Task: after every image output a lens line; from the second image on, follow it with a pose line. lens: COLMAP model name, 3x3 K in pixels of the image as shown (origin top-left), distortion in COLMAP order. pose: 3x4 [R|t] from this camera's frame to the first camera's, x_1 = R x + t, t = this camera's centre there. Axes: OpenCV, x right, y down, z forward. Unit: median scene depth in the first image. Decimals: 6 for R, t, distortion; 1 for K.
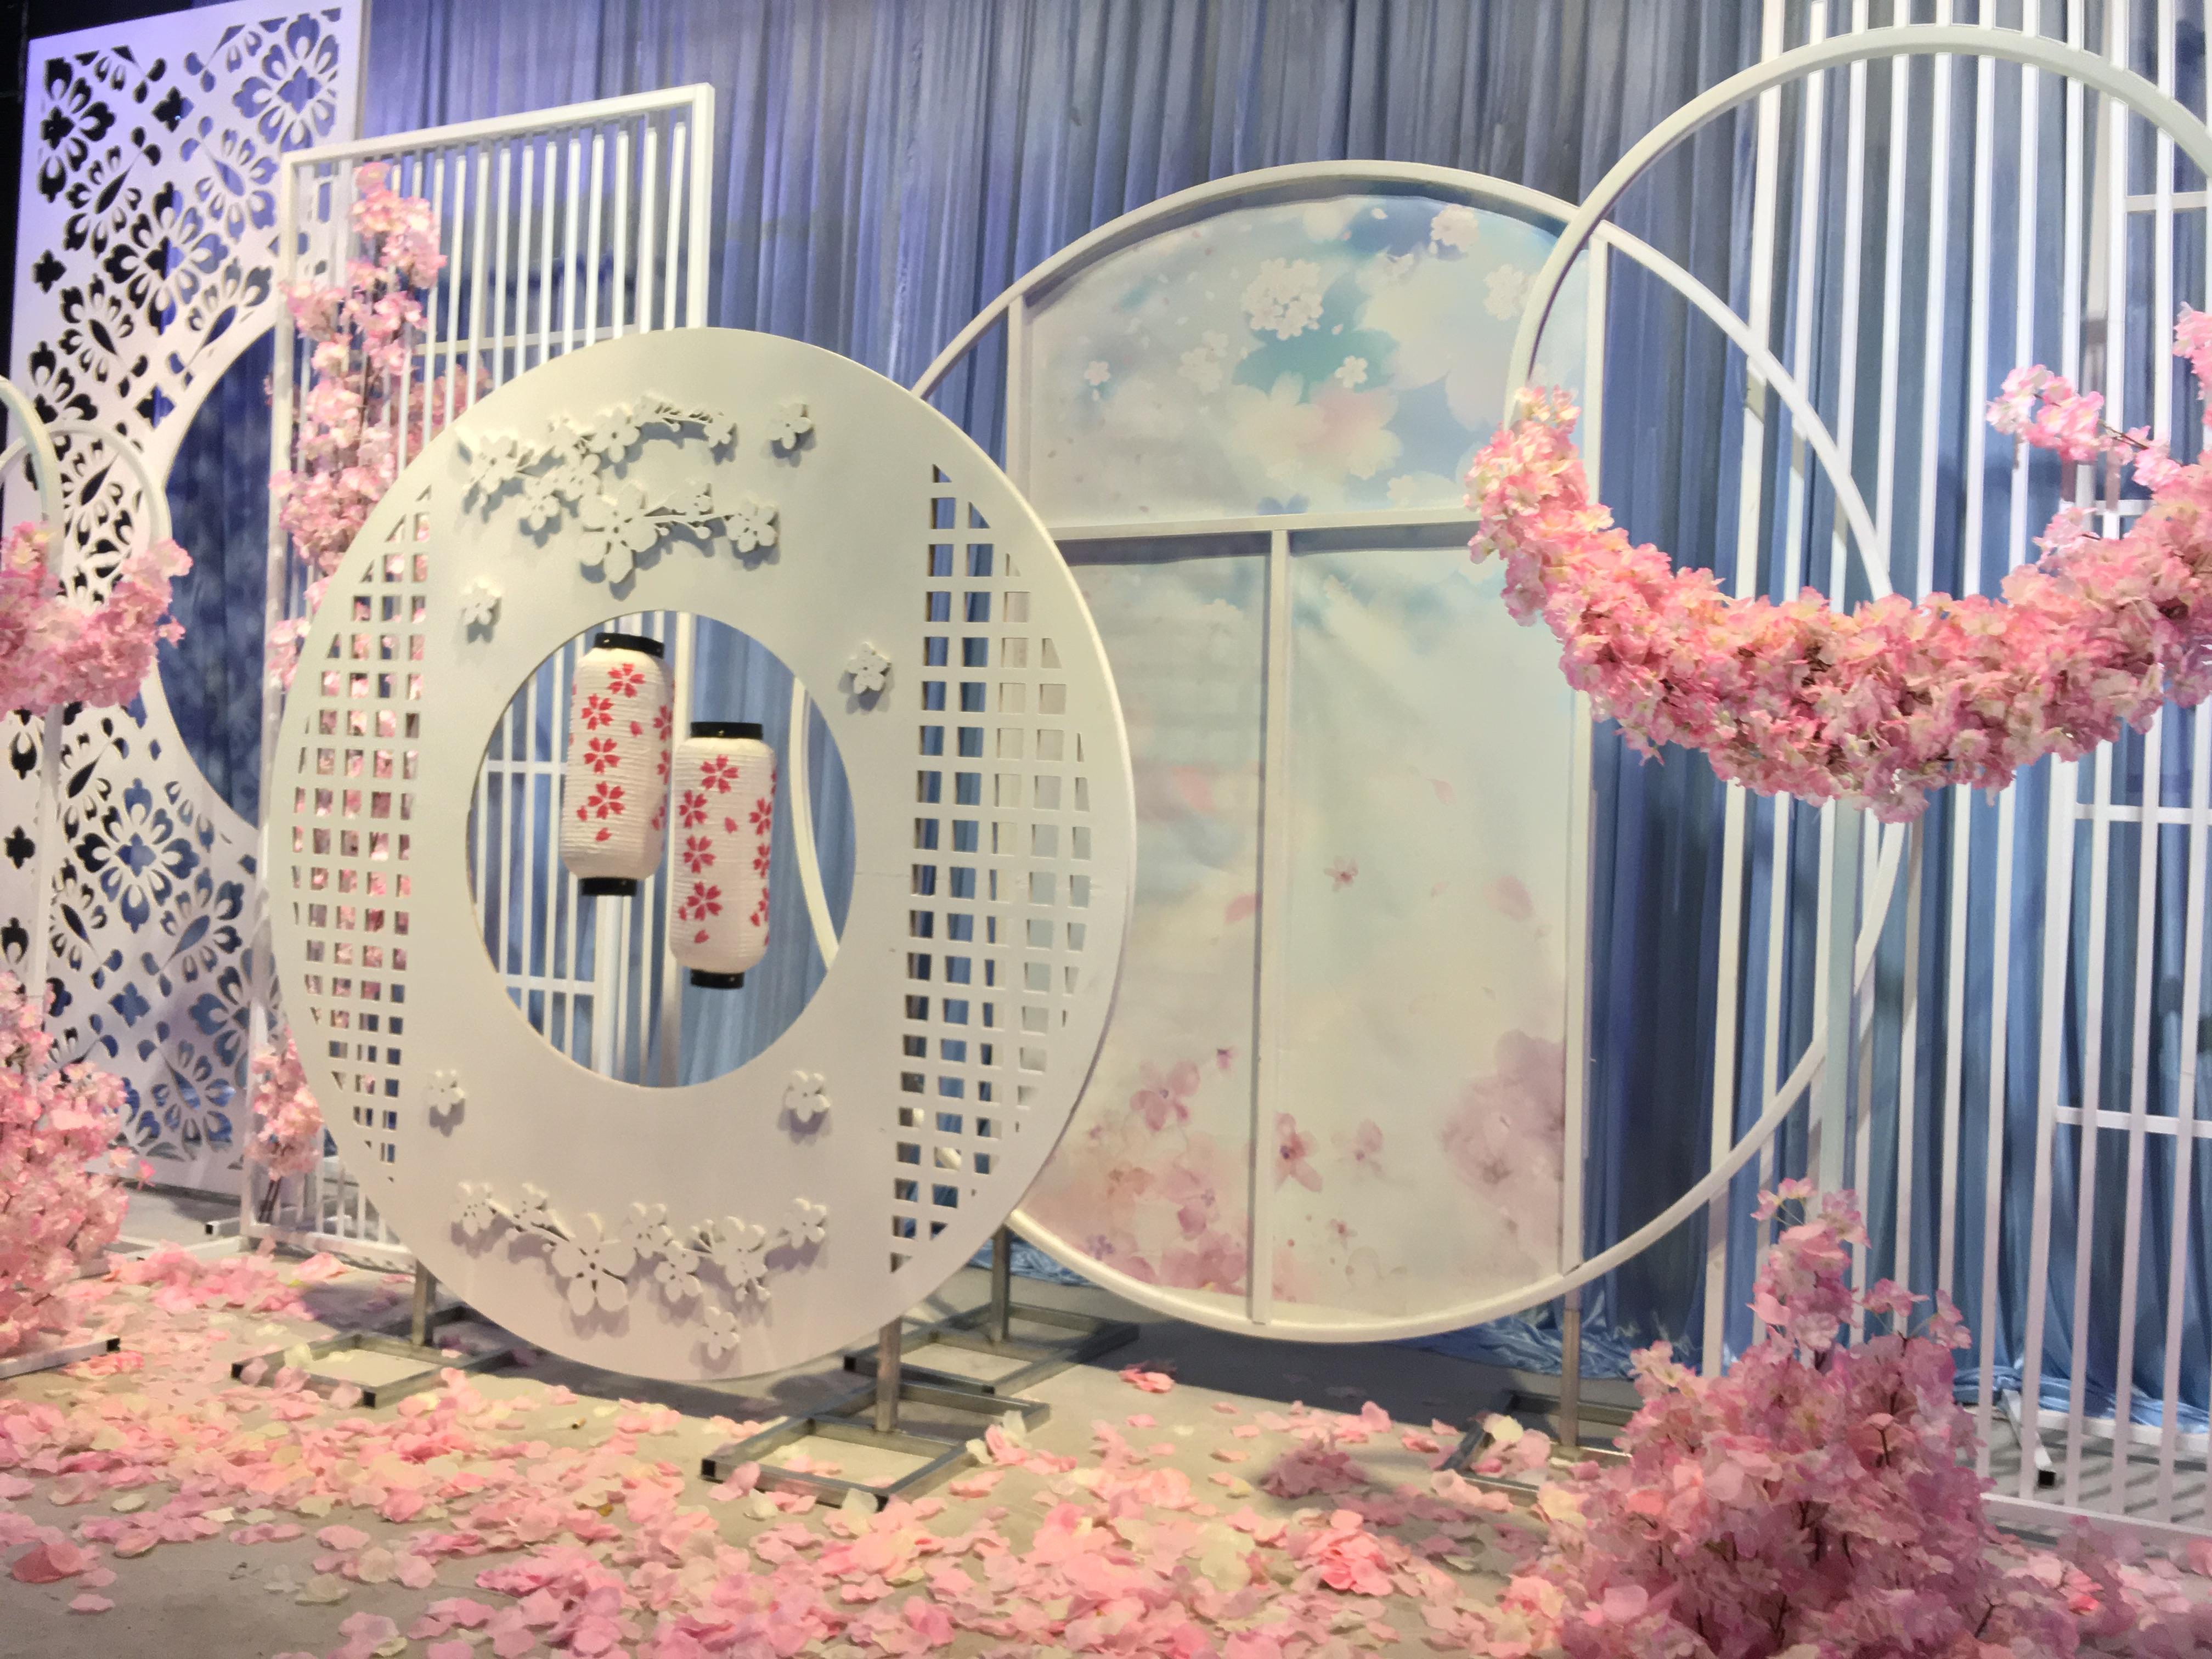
lens RADIAL K [[1883.9, 0, 1106.2], [0, 1883.9, 804.6], [0, 0, 1]] dist [0.092197, -0.149103]
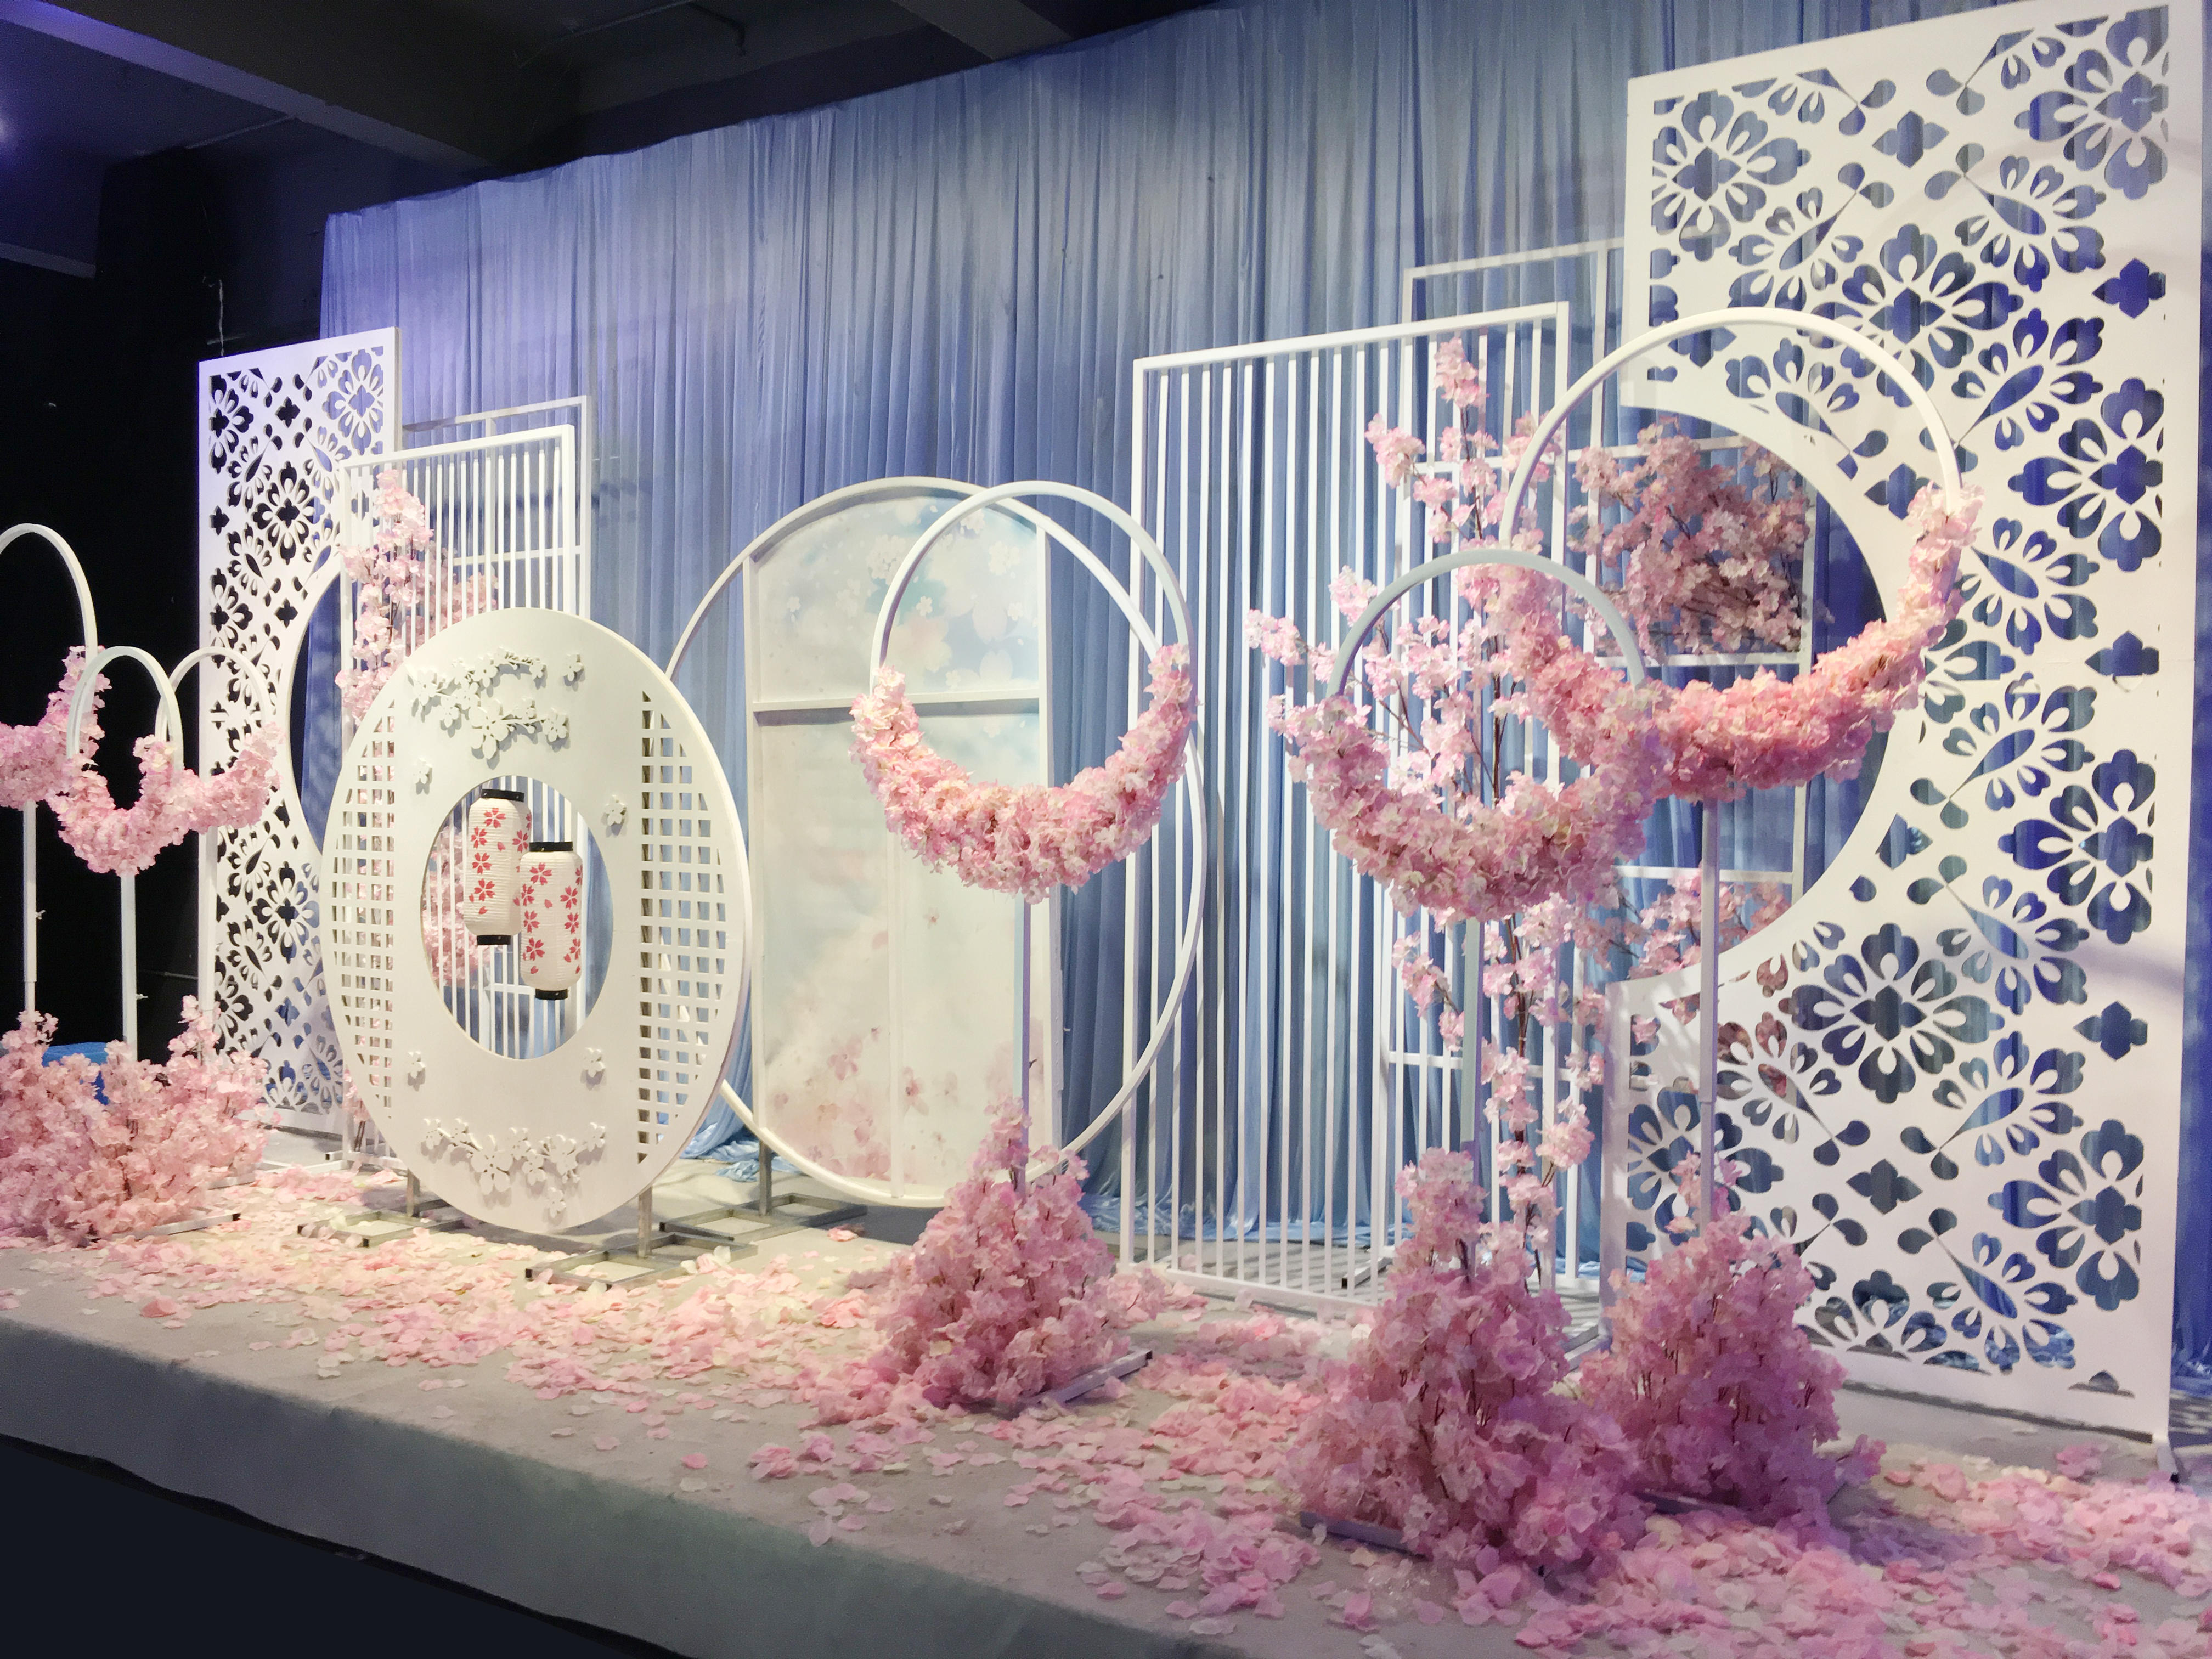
lens RADIAL K [[1871.6, 0, 1103.1], [0, 1871.6, 797.9], [0, 0, 1]] dist [0.096734, -0.159627]
pose [[0.988891, -0.039380, -0.143333, 0.488752], [0.040947, 0.999129, 0.007995, -0.069844], [0.142893, -0.013775, 0.989642, -0.543678]]
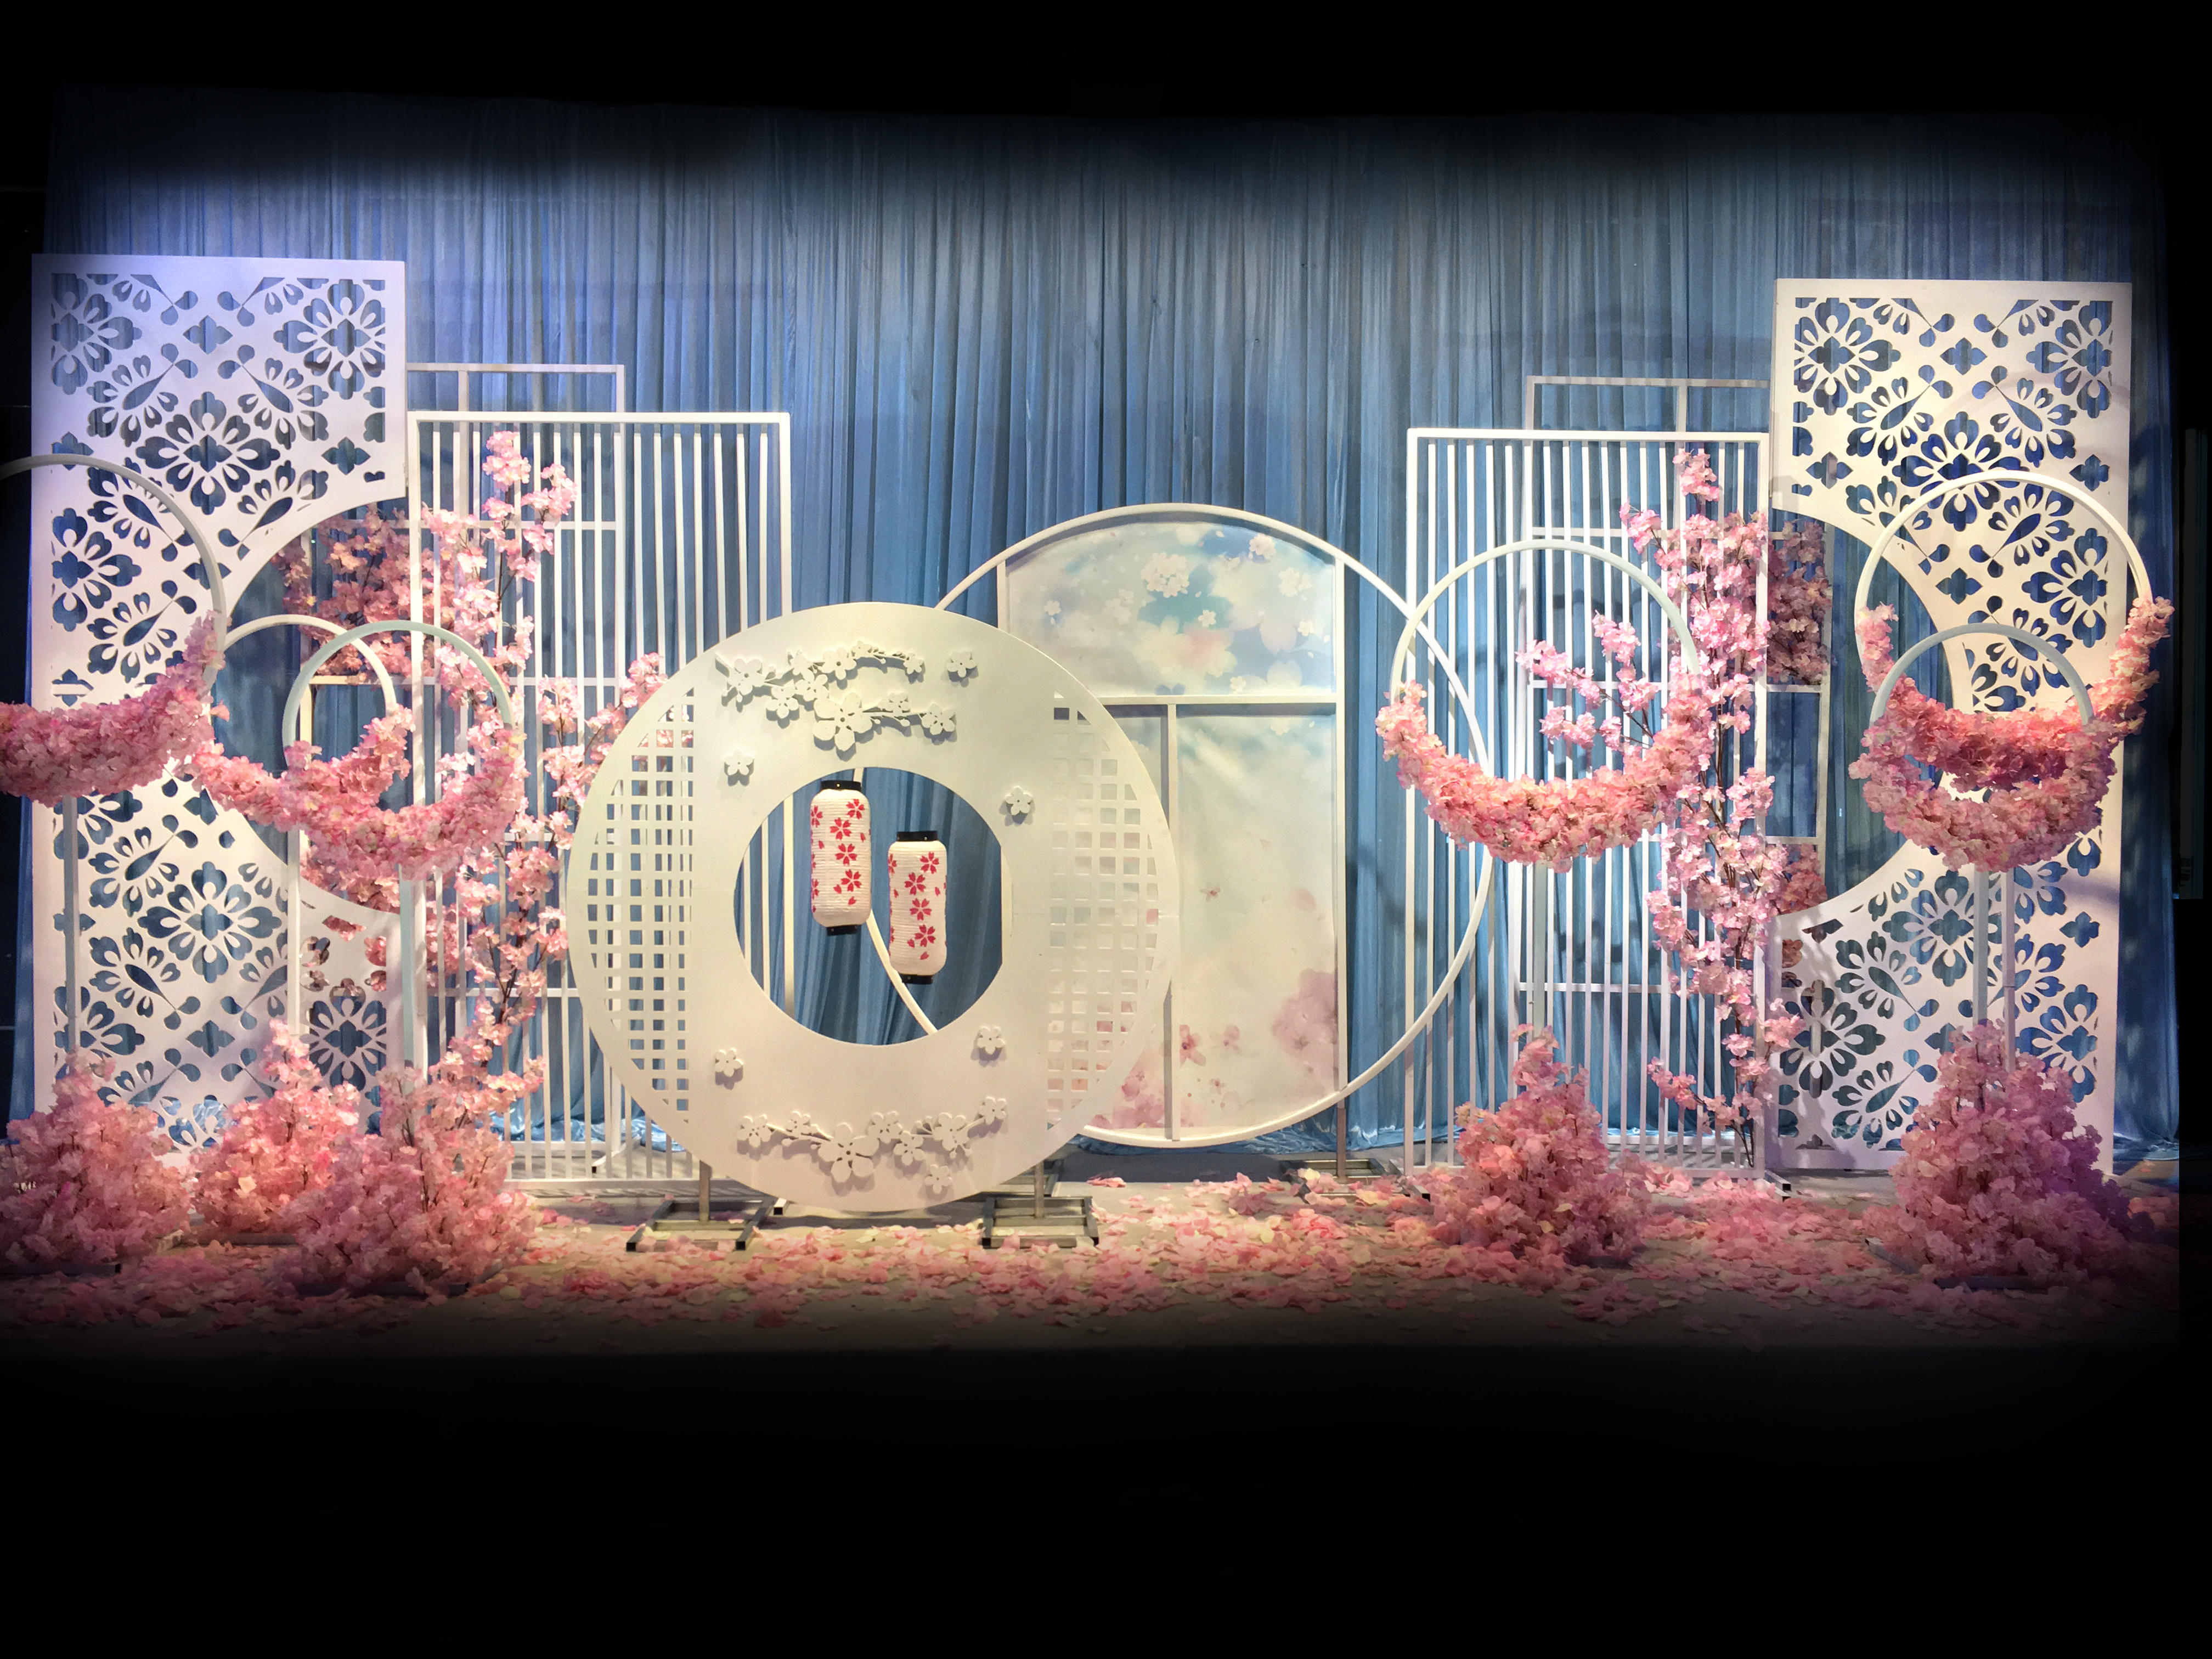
lens RADIAL K [[1864.4, 0, 1105.3], [0, 1864.4, 783.1], [0, 0, 1]] dist [0.095011, -0.151559]
pose [[0.898614, -0.042696, 0.436658, -0.735689], [0.030114, 0.998909, 0.035698, -0.133129], [-0.437706, -0.018929, 0.898919, -0.568762]]
